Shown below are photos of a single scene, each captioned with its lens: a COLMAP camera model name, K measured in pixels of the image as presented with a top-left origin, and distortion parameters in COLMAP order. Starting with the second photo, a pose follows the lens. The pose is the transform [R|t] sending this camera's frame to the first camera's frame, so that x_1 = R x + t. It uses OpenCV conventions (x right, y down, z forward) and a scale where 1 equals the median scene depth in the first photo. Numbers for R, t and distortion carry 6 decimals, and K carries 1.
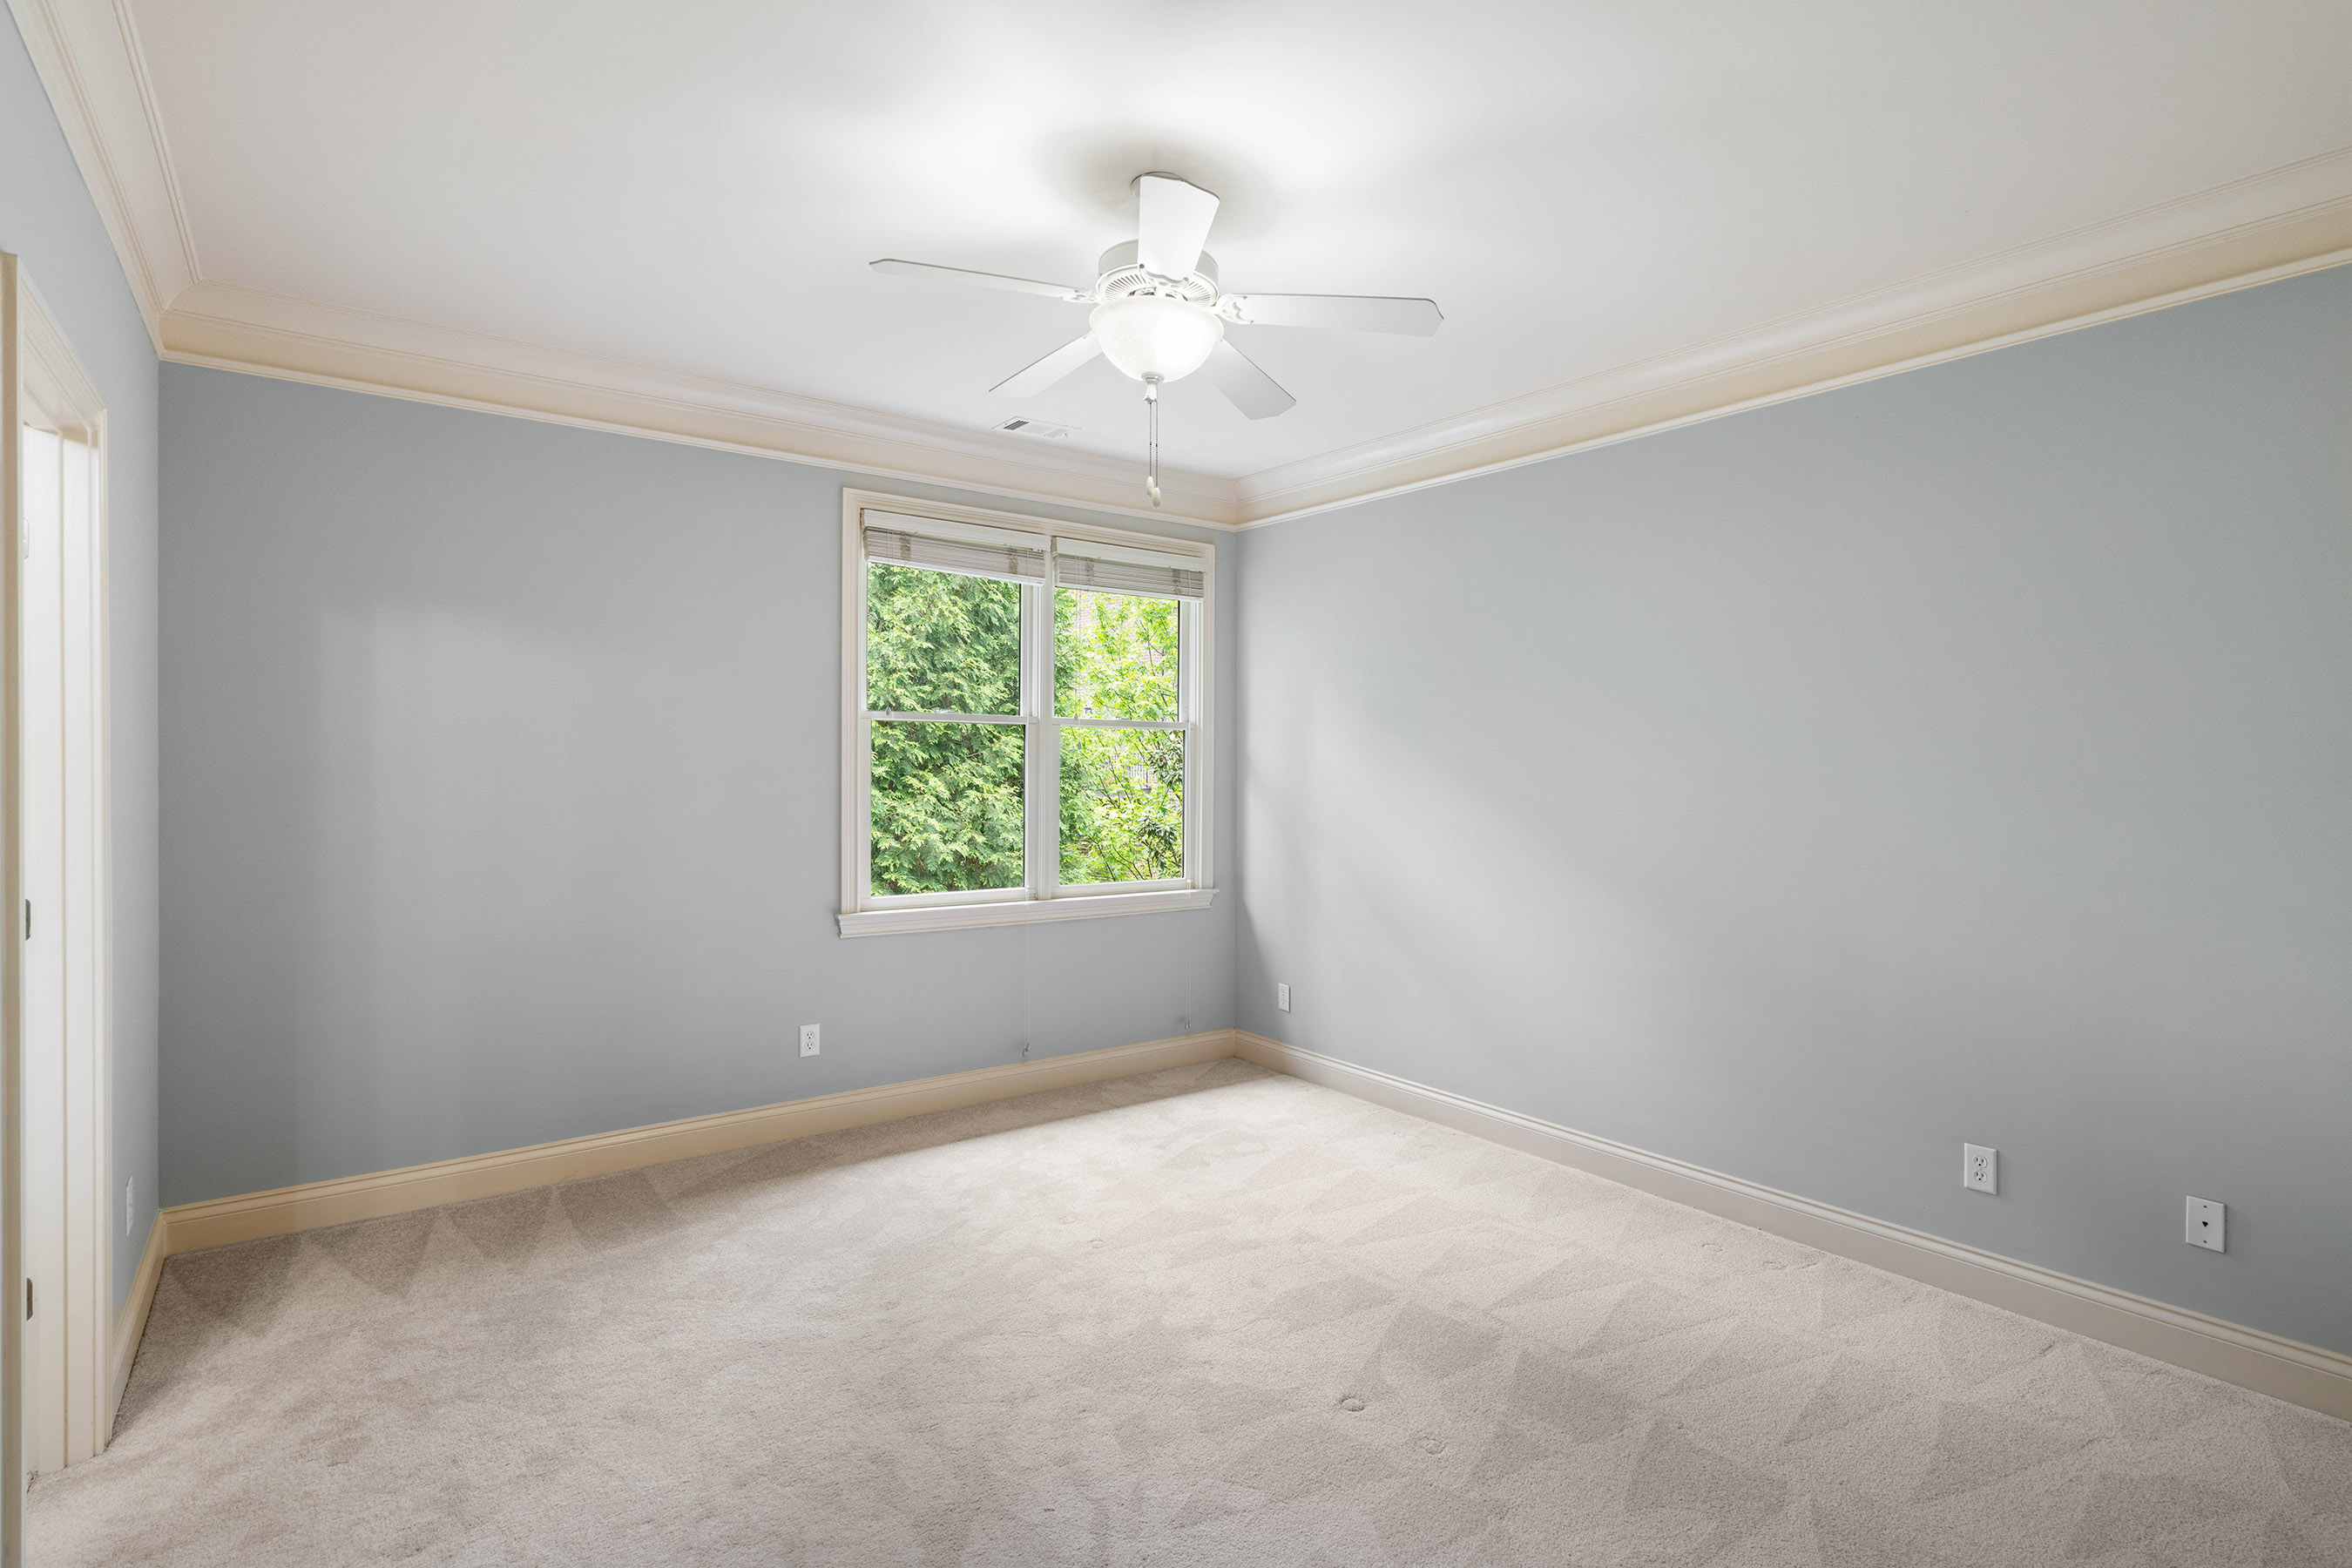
lens RADIAL K [[1142.6, 0, 1176.8], [0, 1142.6, 777.5], [0, 0, 1]] dist [-0.000639, 0.000147]
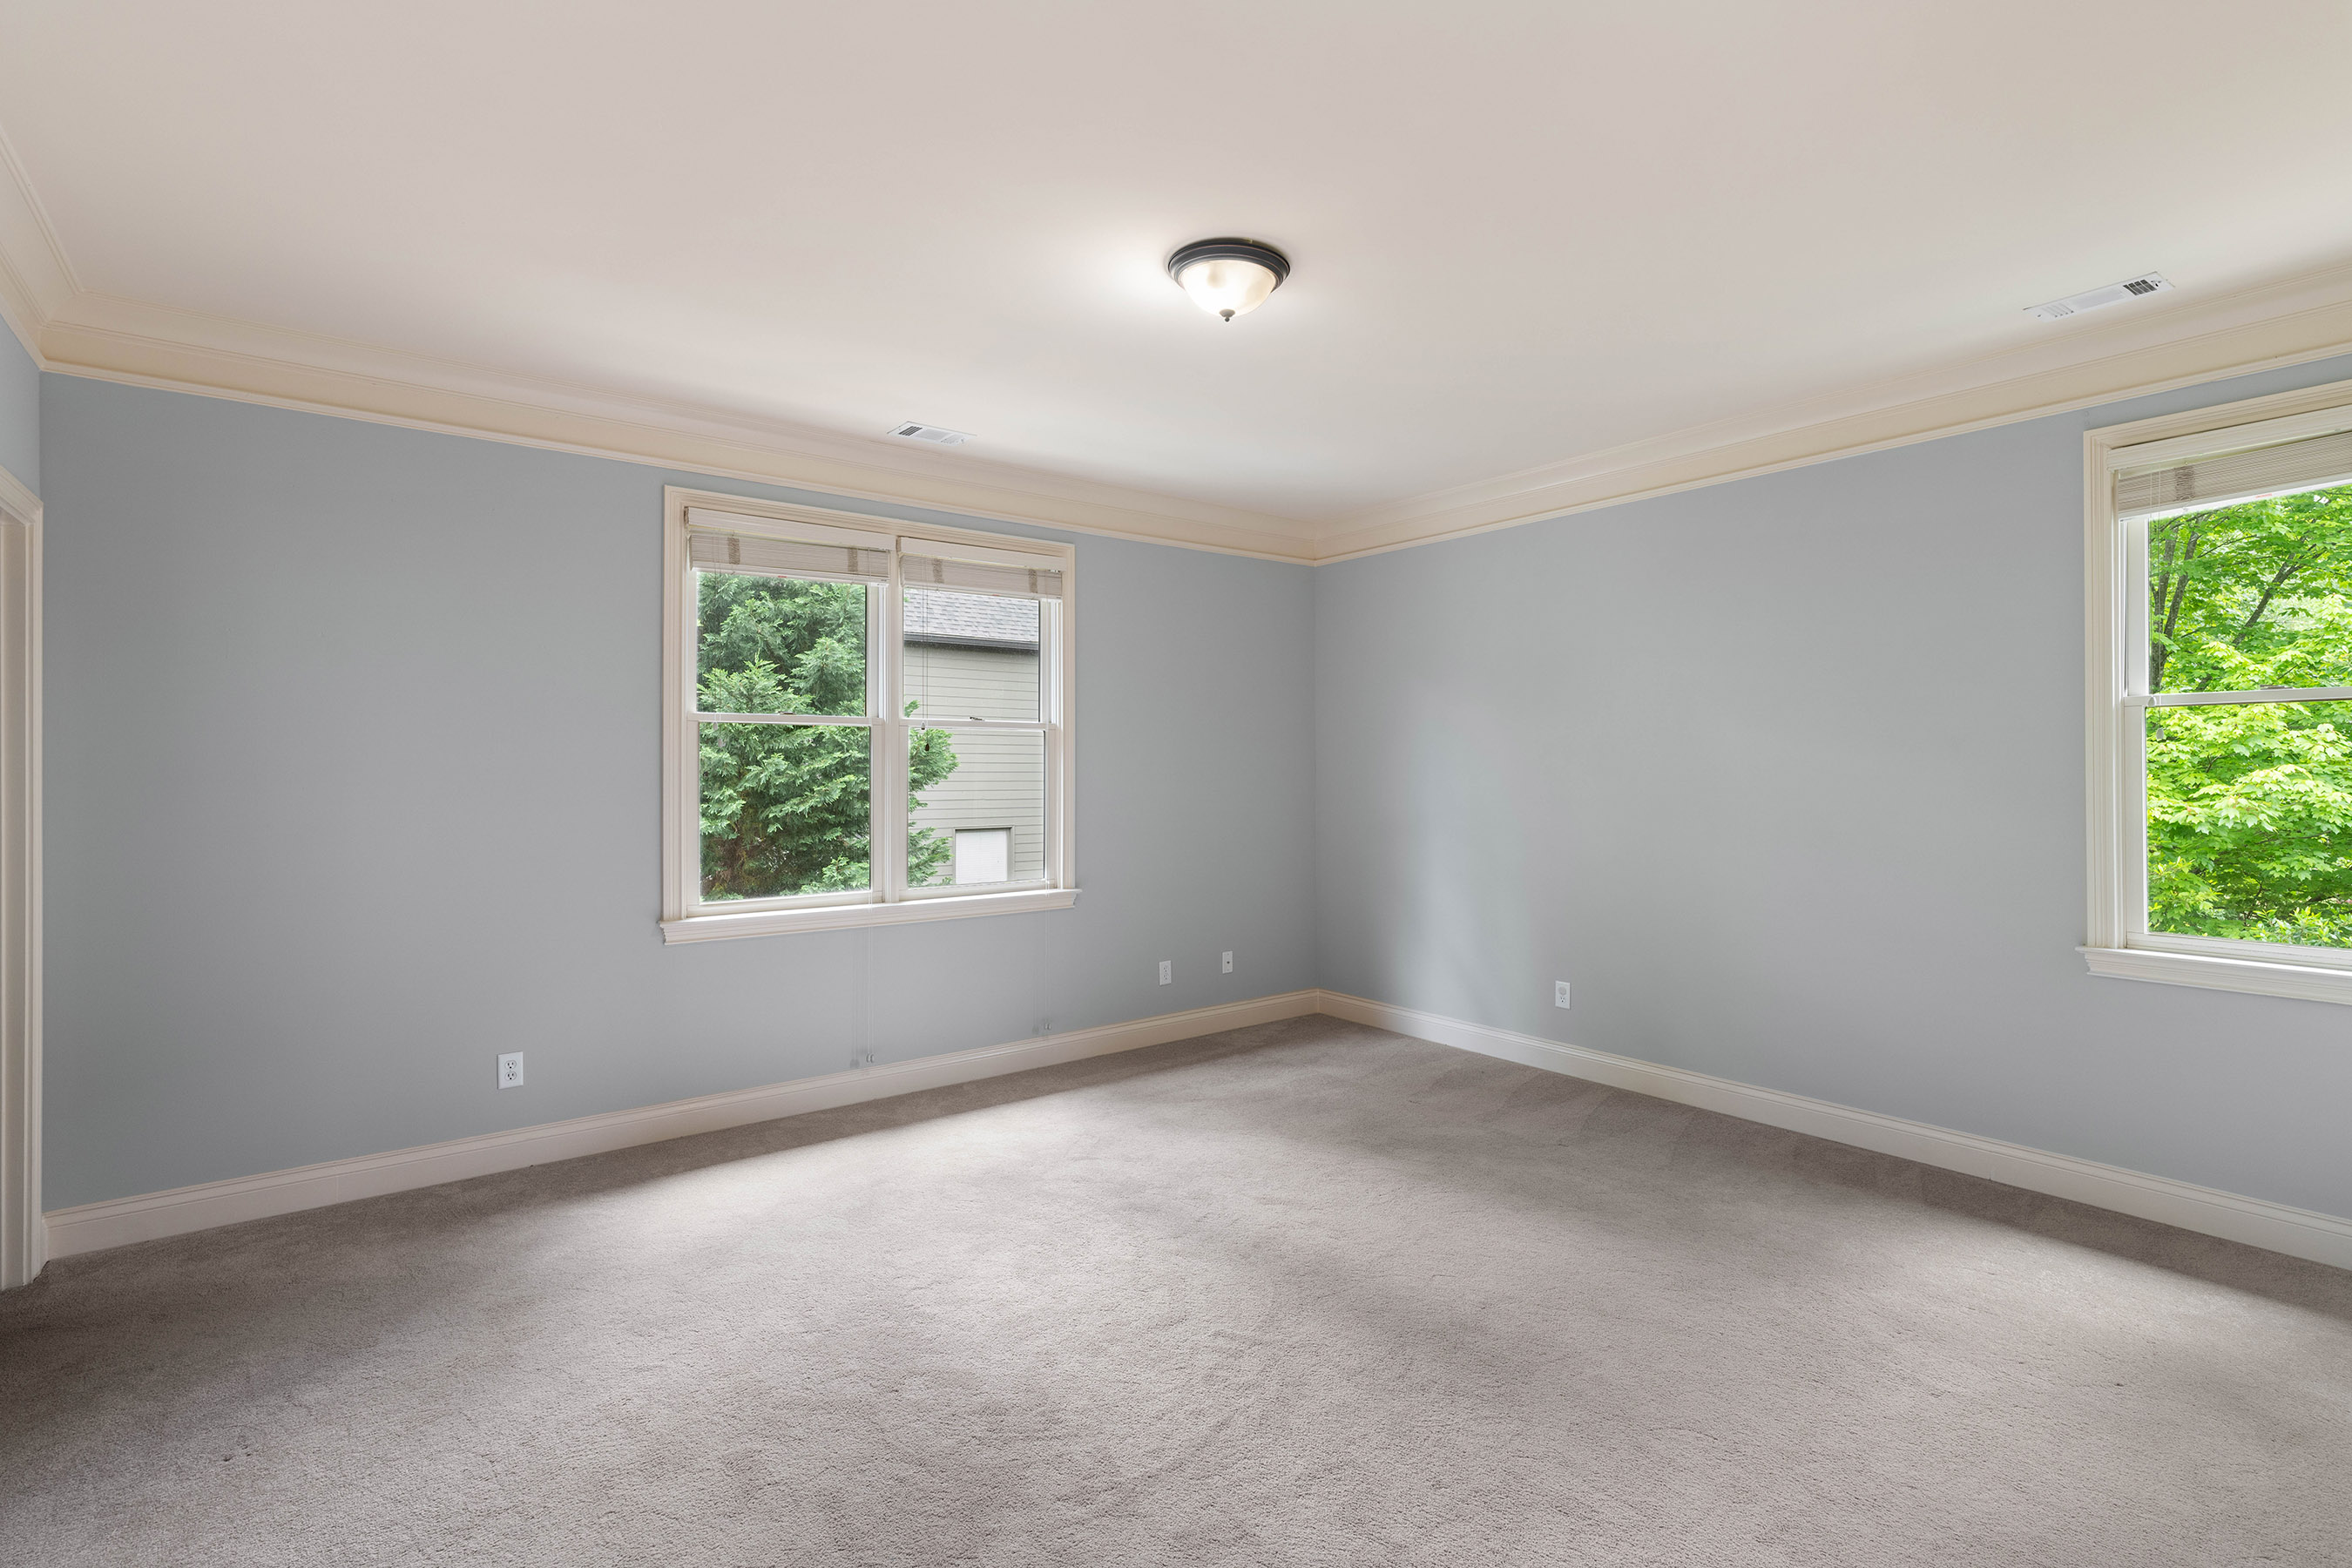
lens RADIAL K [[1076.9, 0, 1126.9], [0, 1076.9, 785.0], [0, 0, 1]] dist [-0.001078, 0.000826]
pose [[0.999957, -0.008992, 0.002190, 0.086576], [0.008972, 0.999919, 0.009049, -0.001727], [-0.002271, -0.009029, 0.999957, 0.064349]]
